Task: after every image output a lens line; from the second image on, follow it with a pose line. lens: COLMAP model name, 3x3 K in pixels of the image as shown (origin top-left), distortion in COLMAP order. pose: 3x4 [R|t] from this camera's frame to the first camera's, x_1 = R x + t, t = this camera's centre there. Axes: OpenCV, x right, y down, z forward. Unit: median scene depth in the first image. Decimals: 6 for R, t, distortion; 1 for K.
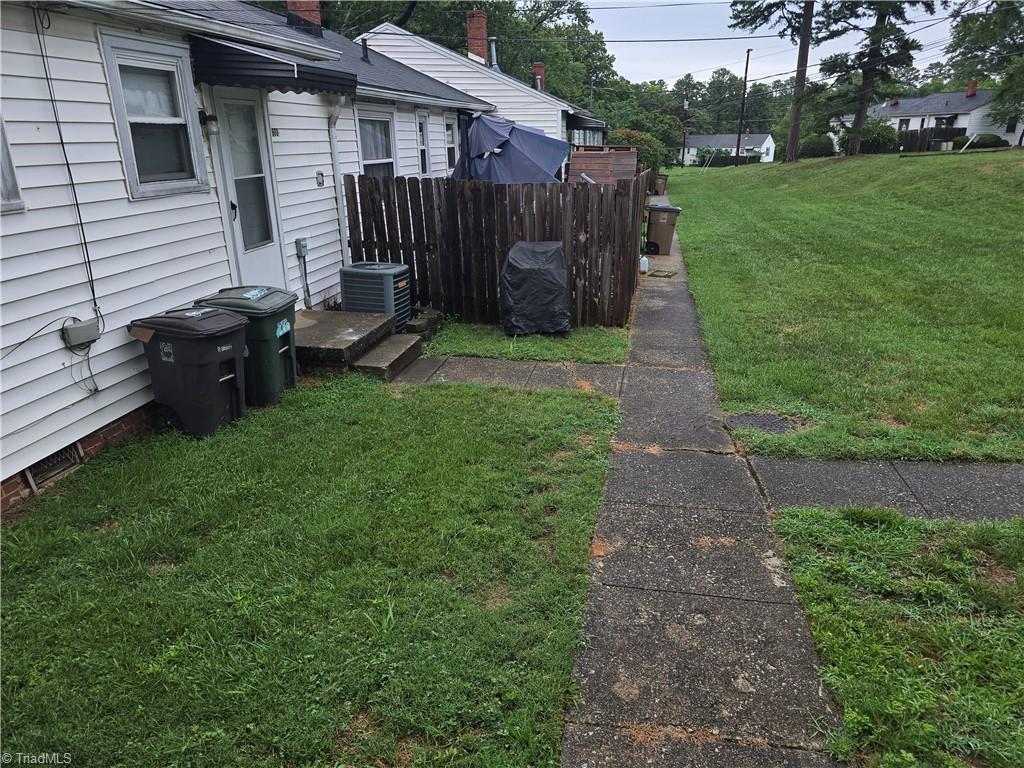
lens RADIAL K [[698.3, 0, 524.3], [0, 698.3, 377.1], [0, 0, 1]] dist [0.086386, -0.067751]
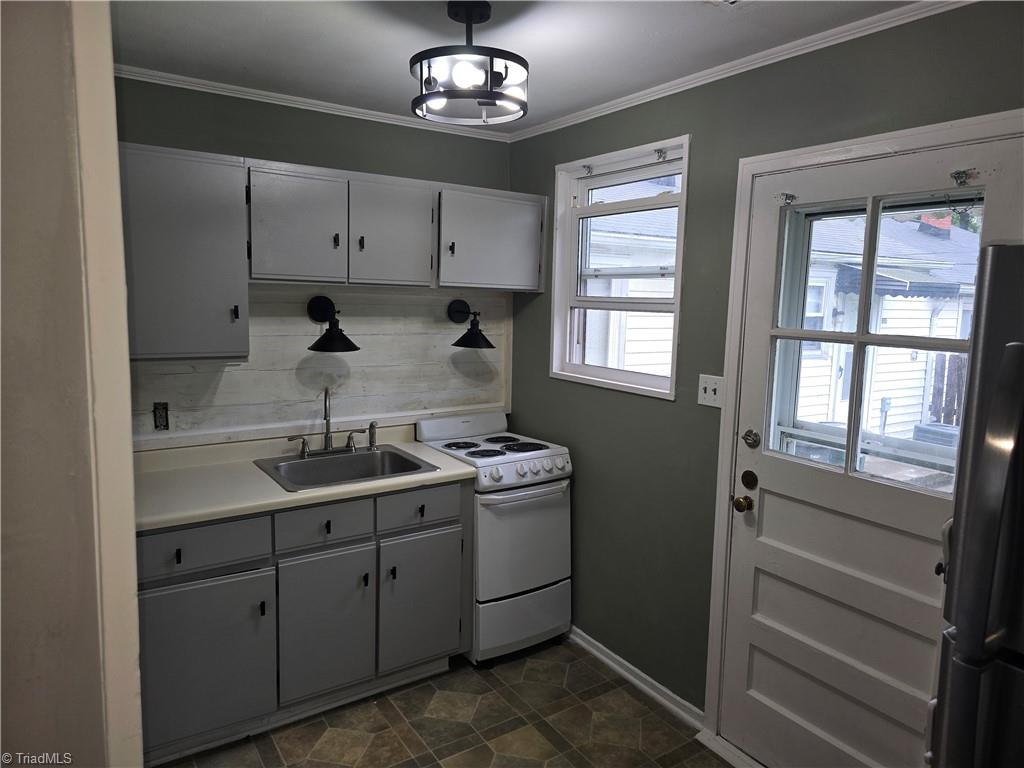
lens RADIAL K [[698.3, 0, 524.3], [0, 698.3, 377.1], [0, 0, 1]] dist [0.086386, -0.067751]
pose [[0.697959, 0.121215, -0.705805, 0.163483], [-0.270655, 0.957121, -0.103270, 0.100197], [0.663023, 0.263108, 0.700839, -0.441567]]
